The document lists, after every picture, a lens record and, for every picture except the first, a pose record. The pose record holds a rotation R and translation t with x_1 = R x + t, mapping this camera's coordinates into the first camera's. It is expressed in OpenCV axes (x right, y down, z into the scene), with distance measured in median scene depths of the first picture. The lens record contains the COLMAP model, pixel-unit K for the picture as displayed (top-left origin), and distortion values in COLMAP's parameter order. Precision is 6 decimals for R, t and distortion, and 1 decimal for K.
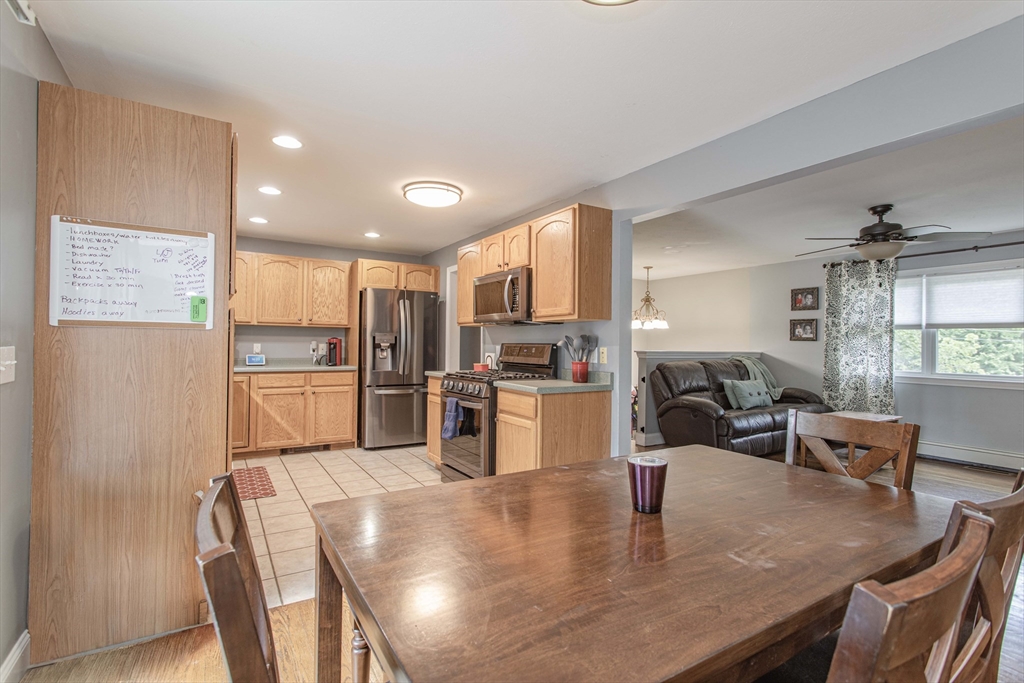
lens RADIAL K [[484.5, 0, 512.0], [0, 484.5, 341.5], [0, 0, 1]] dist [0.001542, 0.001823]
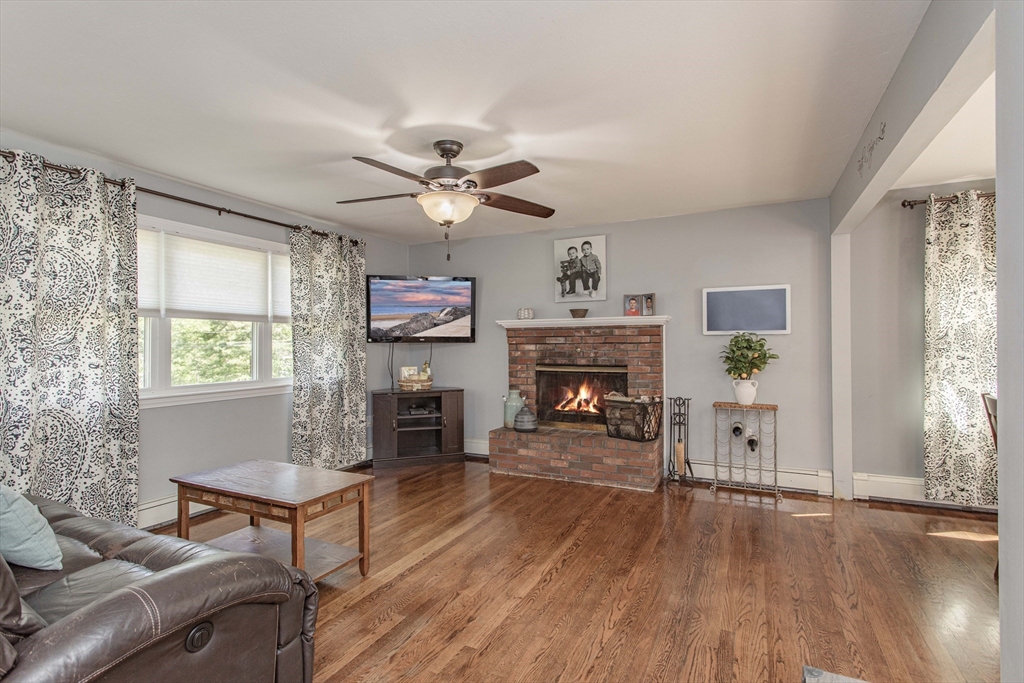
lens RADIAL K [[494.1, 0, 512.0], [0, 494.1, 341.5], [0, 0, 1]] dist [-0.001955, -0.000002]
pose [[-0.537944, -0.003470, 0.842973, 0.074276], [-0.002999, 0.999993, 0.002202, 0.002077], [-0.842975, -0.001344, -0.537951, 0.871602]]
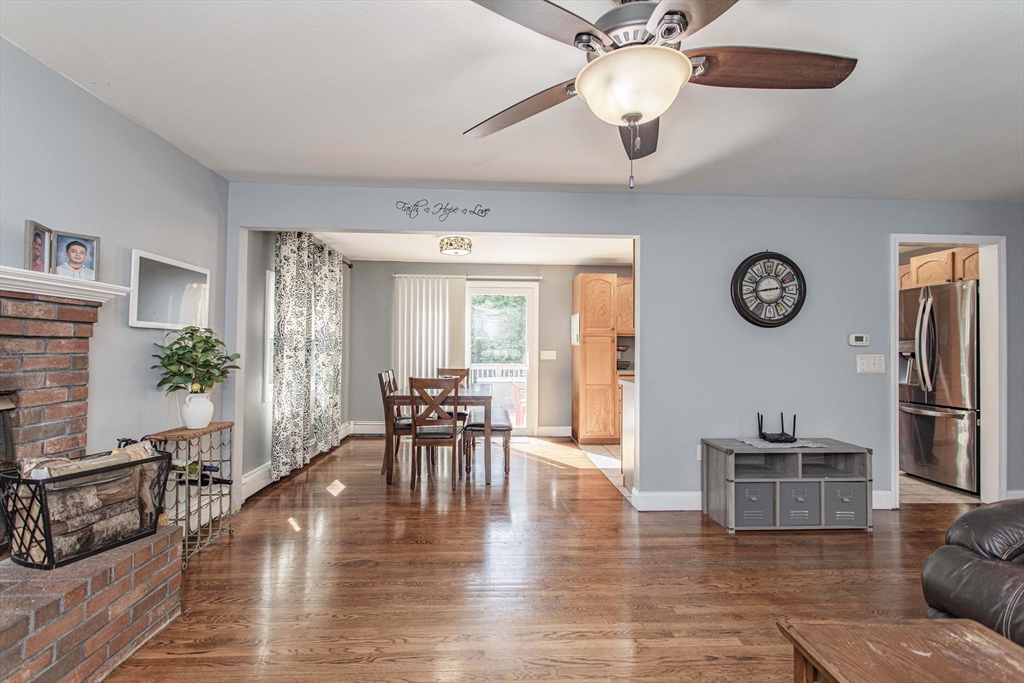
lens RADIAL K [[484.5, 0, 512.0], [0, 484.5, 341.5], [0, 0, 1]] dist [0.001542, 0.001823]
pose [[-0.475393, -0.028808, -0.879302, 0.755162], [-0.012068, 0.999583, -0.026224, 0.013233], [0.879691, -0.001855, -0.475543, 0.734126]]
